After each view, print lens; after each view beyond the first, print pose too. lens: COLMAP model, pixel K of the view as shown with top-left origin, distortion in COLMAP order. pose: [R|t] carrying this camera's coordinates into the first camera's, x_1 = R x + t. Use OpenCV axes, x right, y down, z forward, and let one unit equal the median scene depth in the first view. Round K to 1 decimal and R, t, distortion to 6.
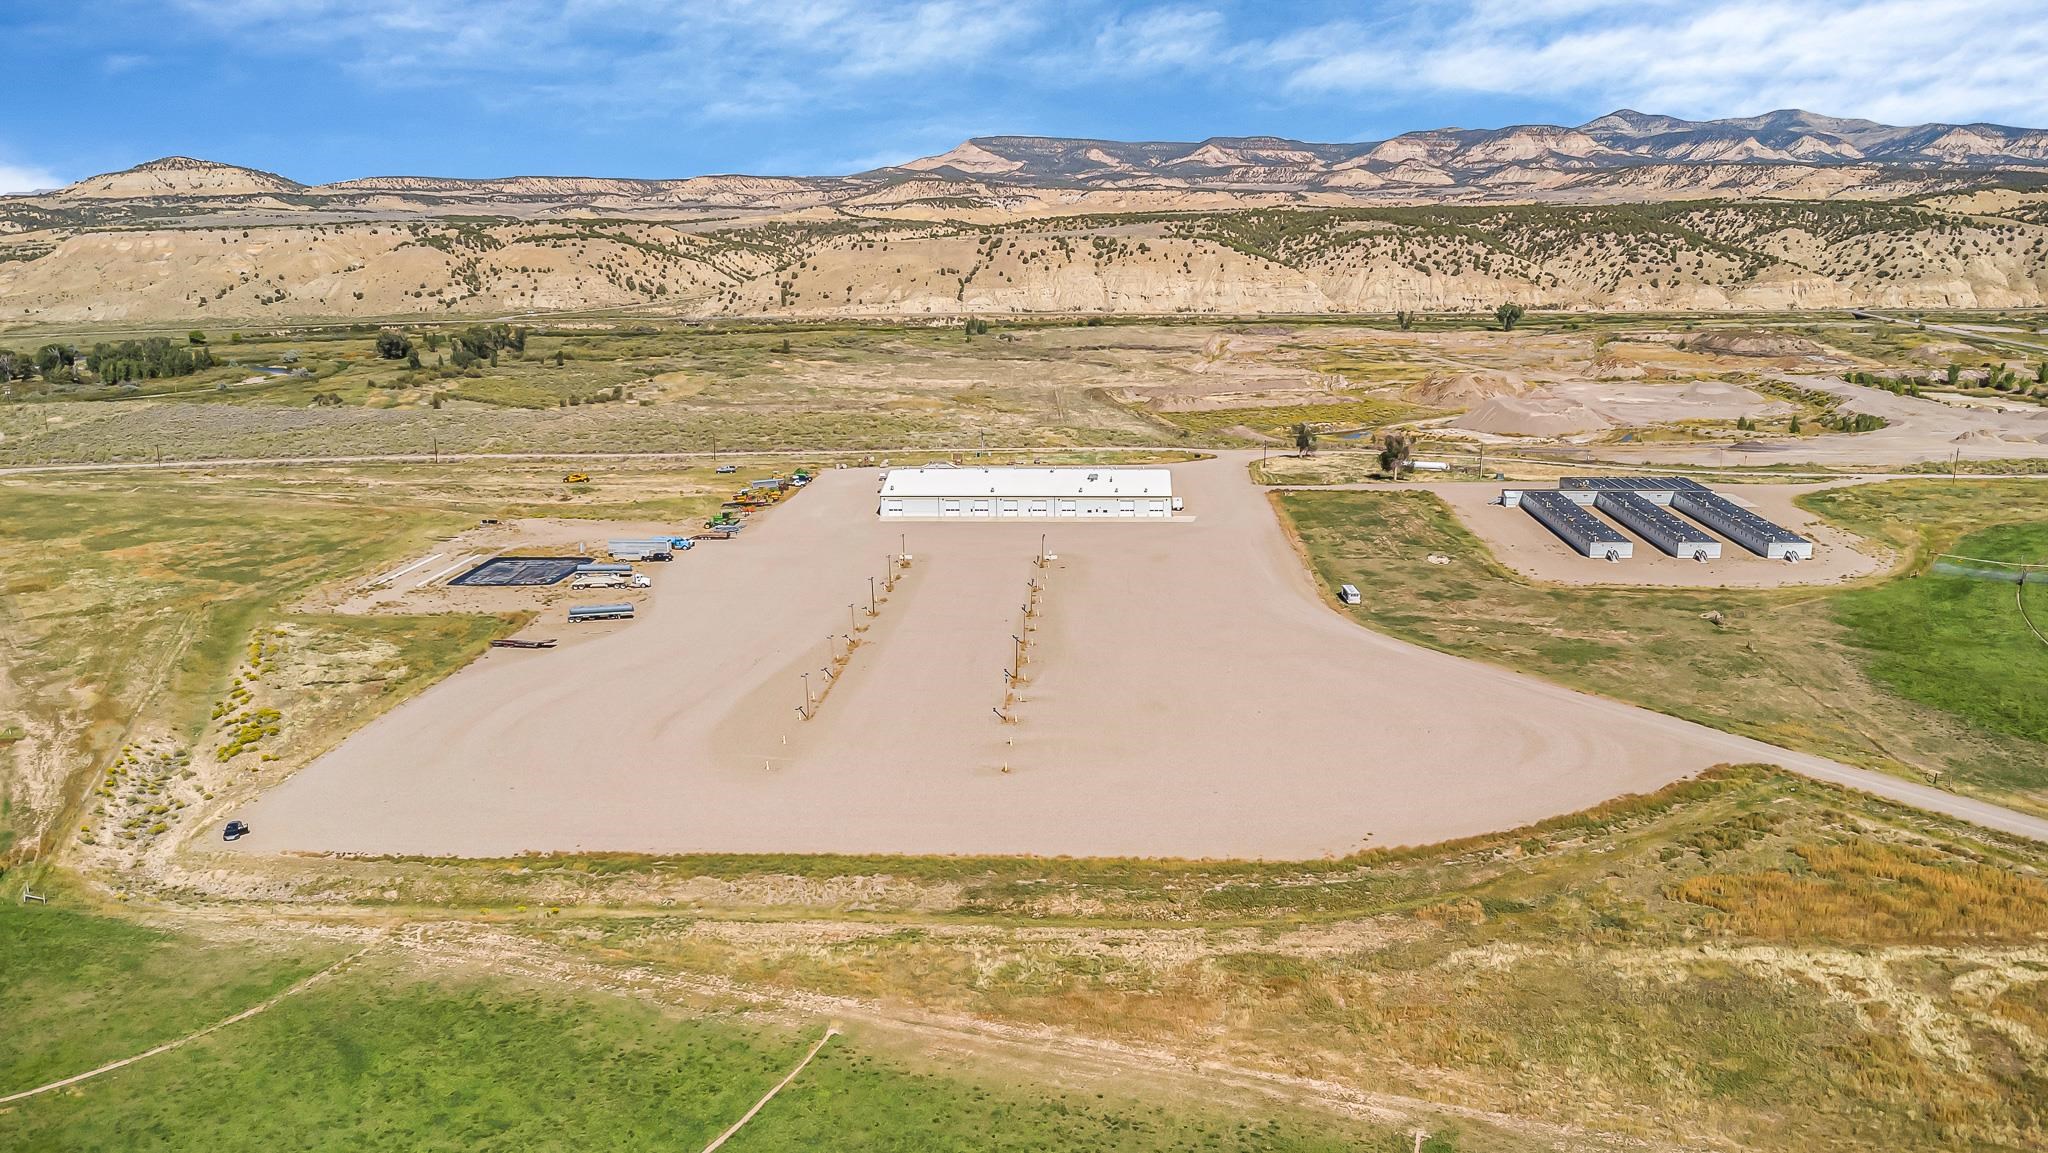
lens RADIAL K [[1488.5, 0, 1024.0], [0, 1488.5, 576.5], [0, 0, 1]] dist [0.035874, -0.043491]
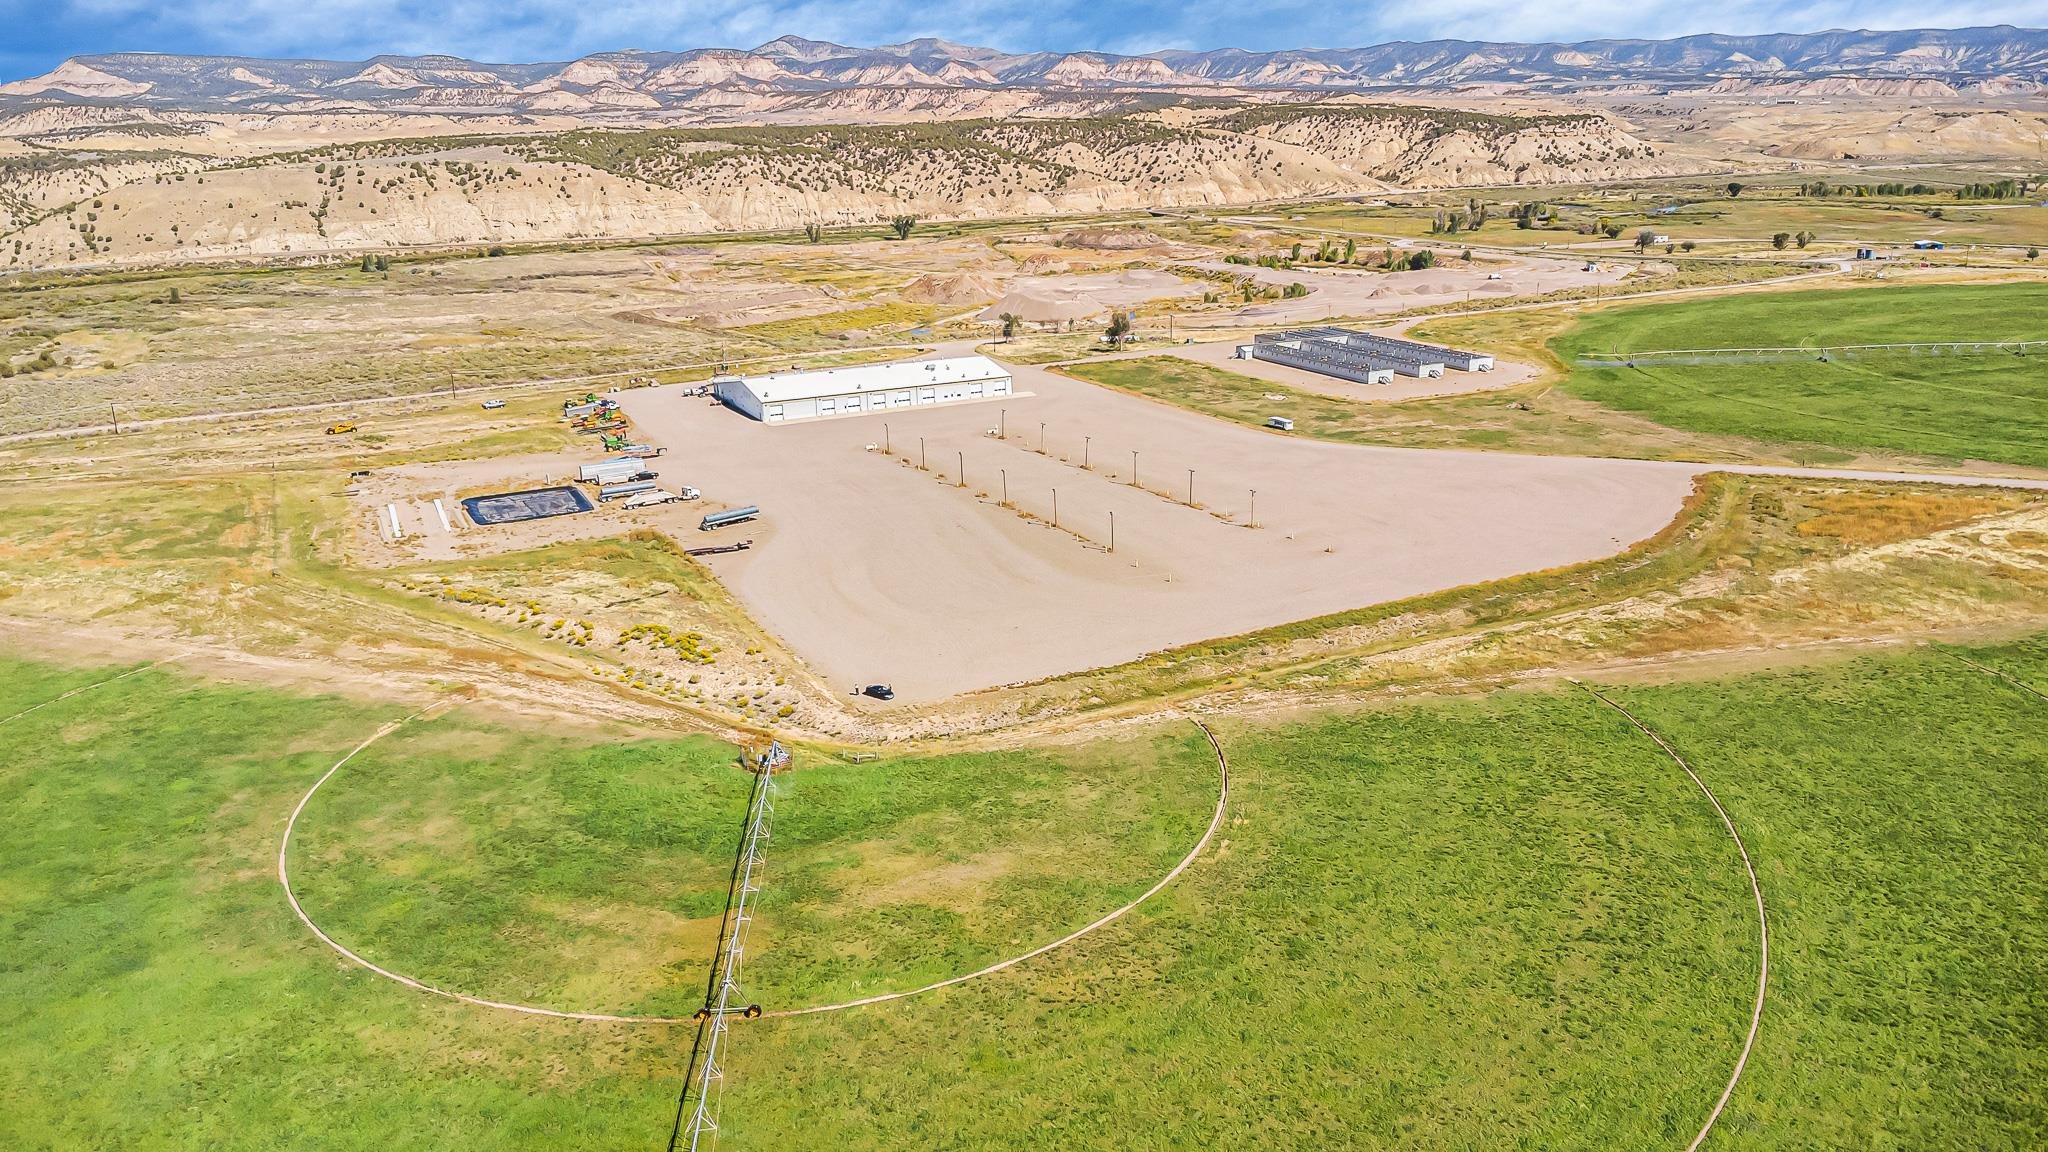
lens RADIAL K [[1488.5, 0, 1024.0], [0, 1488.5, 576.0], [0, 0, 1]] dist [0.035874, -0.043491]
pose [[0.865334, -0.157505, 0.475805, -0.134595], [0.135141, 0.987501, 0.081113, 0.001726], [-0.482633, -0.005889, 0.875803, -0.000758]]
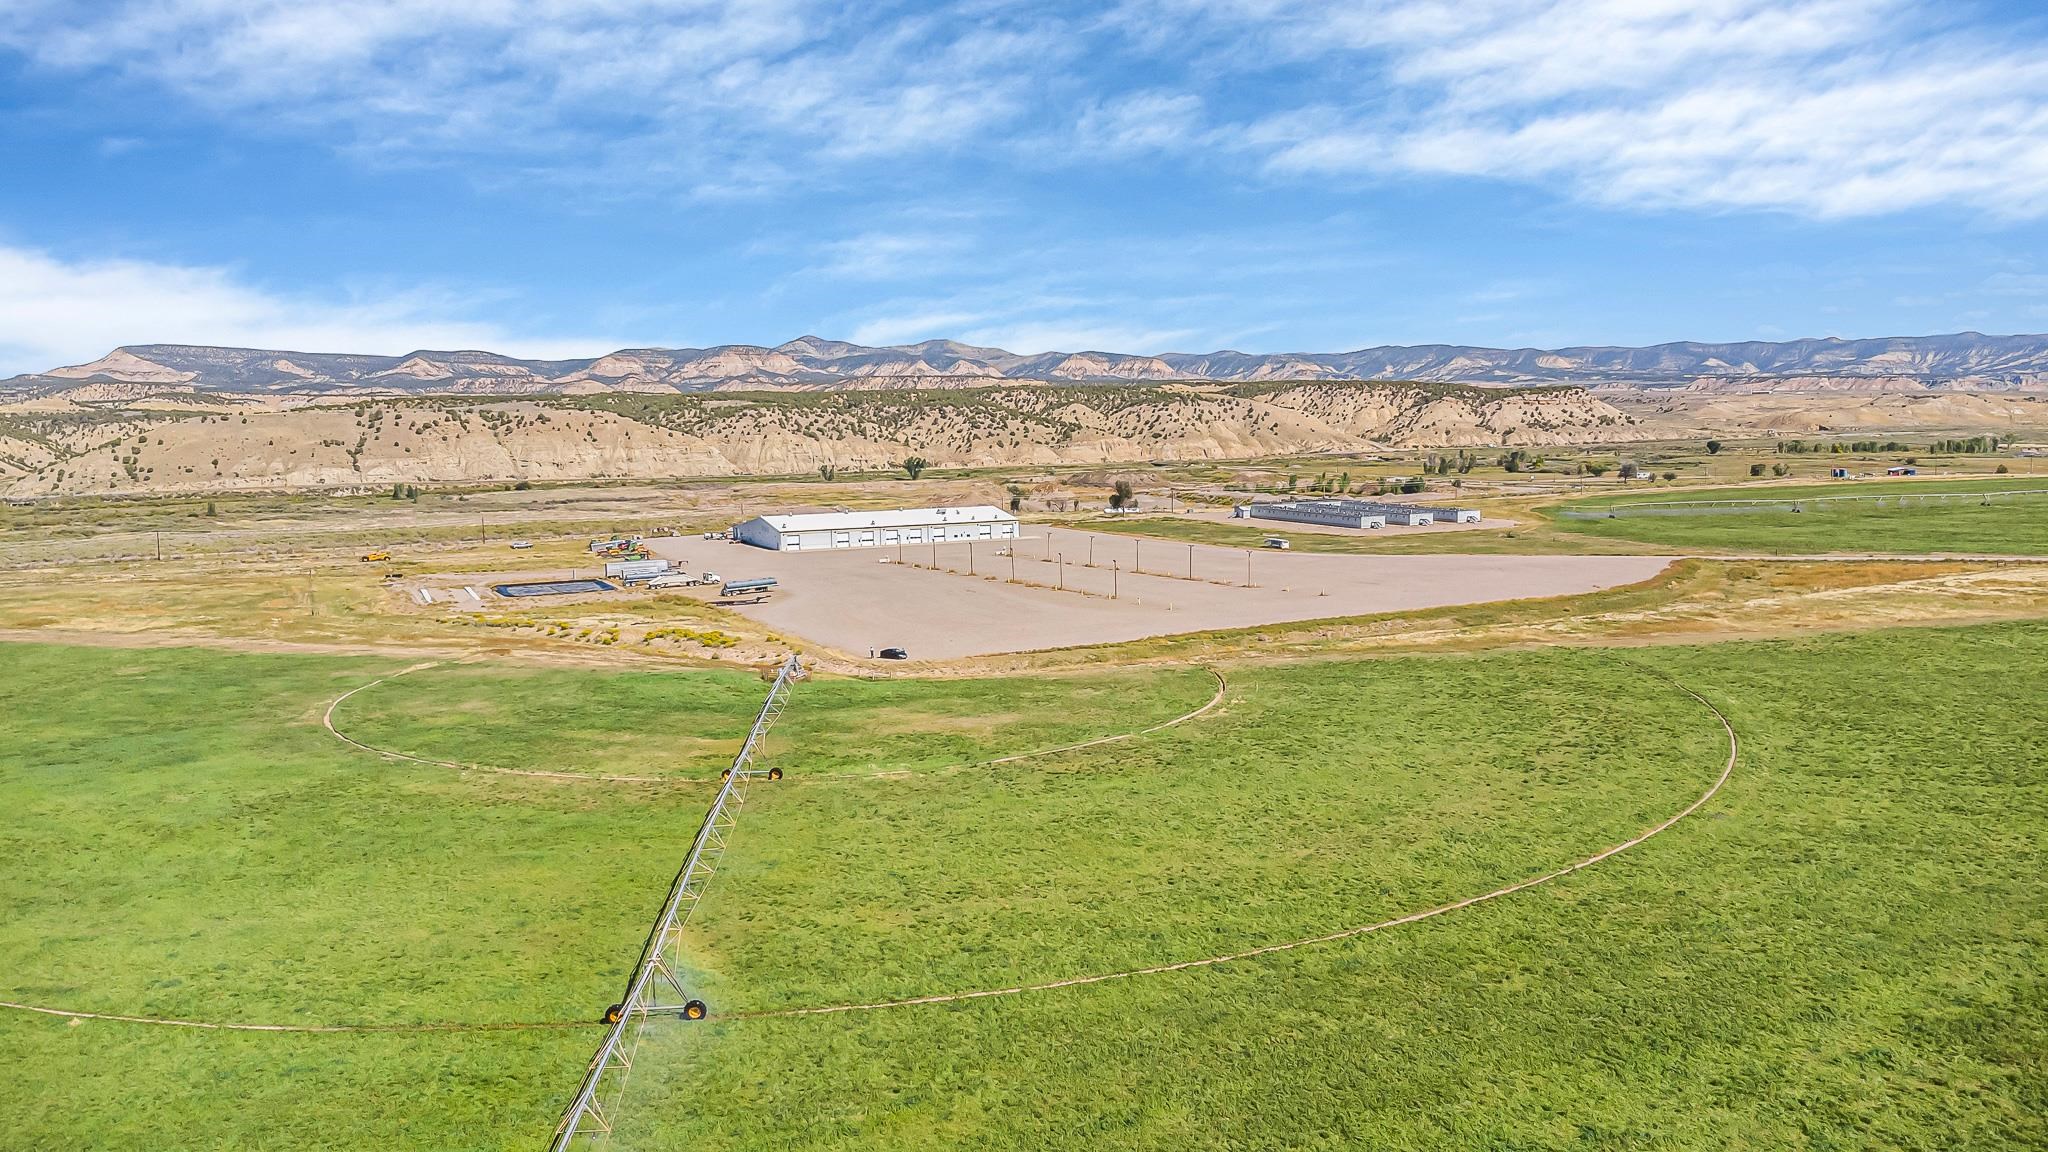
lens RADIAL K [[1494.9, 0, 1024.0], [0, 1494.9, 576.0], [0, 0, 1]] dist [0.006023, 0.029655]
pose [[0.867556, -0.057775, 0.493973, -0.143327], [0.127763, 0.985787, -0.109091, 0.035440], [-0.480649, 0.157754, 0.862606, -0.006405]]
